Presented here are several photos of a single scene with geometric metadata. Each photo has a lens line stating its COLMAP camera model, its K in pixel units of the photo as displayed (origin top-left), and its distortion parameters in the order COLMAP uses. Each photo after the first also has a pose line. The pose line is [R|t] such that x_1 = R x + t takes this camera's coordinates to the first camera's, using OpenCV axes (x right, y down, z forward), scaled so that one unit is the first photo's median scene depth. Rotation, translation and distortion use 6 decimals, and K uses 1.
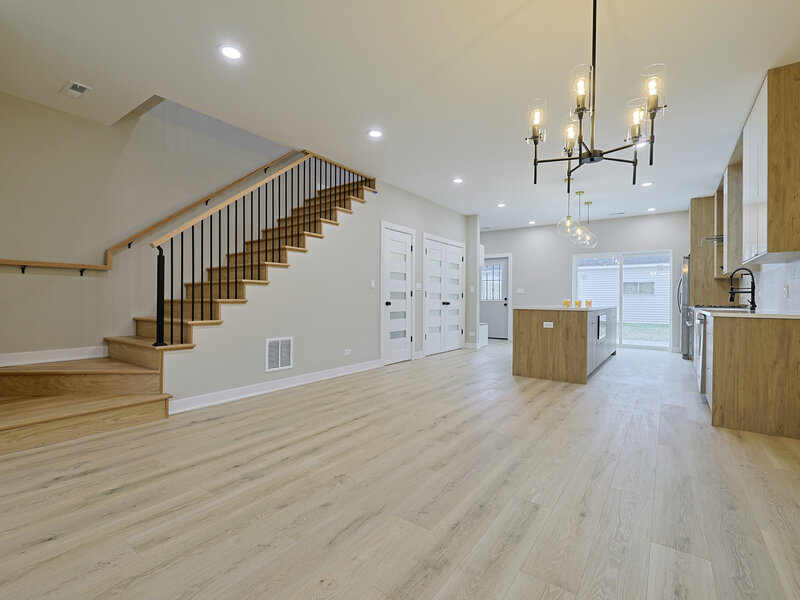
lens RADIAL K [[378.7, 0, 400.5], [0, 378.7, 299.3], [0, 0, 1]] dist [-0.000906, 0.001247]
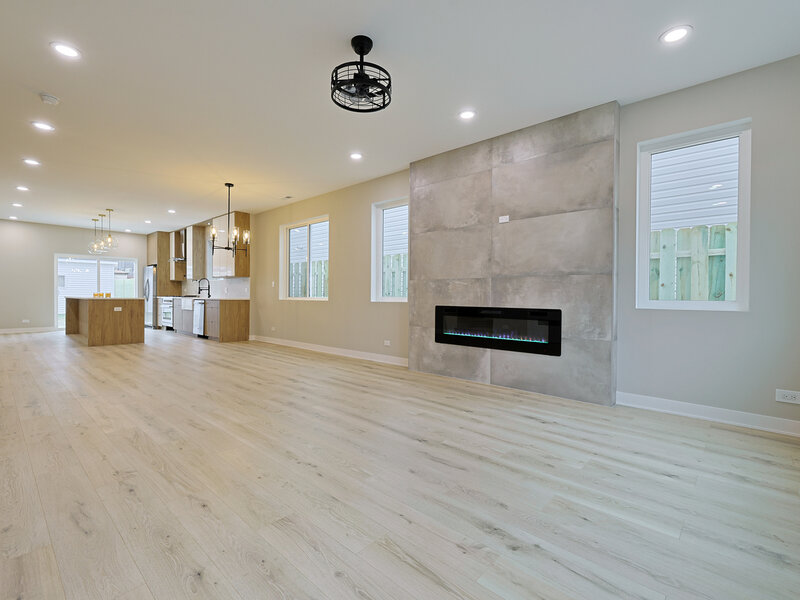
lens RADIAL K [[378.7, 0, 398.3], [0, 378.7, 298.5], [0, 0, 1]] dist [-0.000906, 0.001247]
pose [[0.122832, -0.014396, 0.992323, -0.770433], [-0.006254, 0.999864, 0.015280, -0.004628], [-0.992408, -0.008083, 0.122725, -0.248329]]
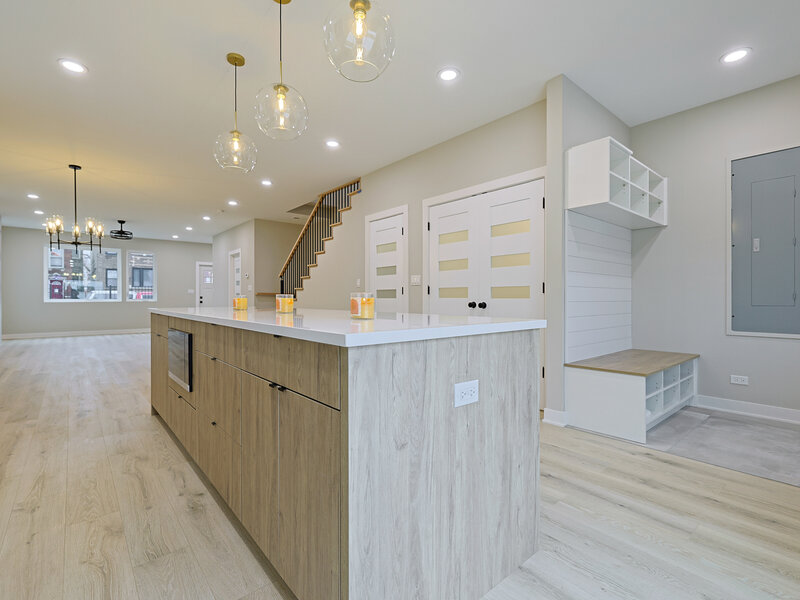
lens RADIAL K [[378.7, 0, 401.8], [0, 378.7, 304.2], [0, 0, 1]] dist [-0.000906, 0.001247]
pose [[-0.243190, 0.019807, -0.969776, 0.792355], [0.005361, 0.999804, 0.019076, -0.001731], [0.969964, -0.000560, -0.243249, 1.209113]]
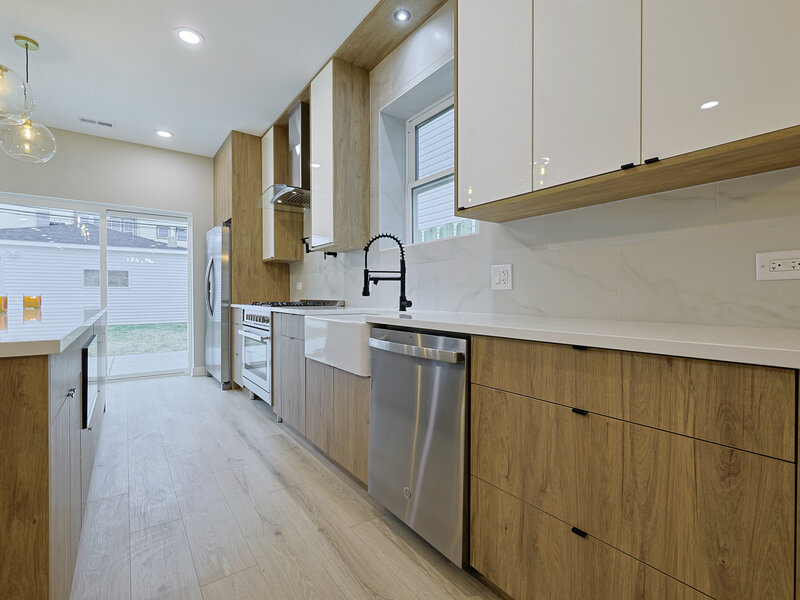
lens RADIAL K [[378.7, 0, 394.3], [0, 378.7, 298.7], [0, 0, 1]] dist [-0.000906, 0.001247]
pose [[0.326191, -0.015514, 0.945177, 0.275631], [0.001640, 0.999873, 0.015846, 0.000977], [-0.945303, -0.003619, 0.326175, 0.572068]]
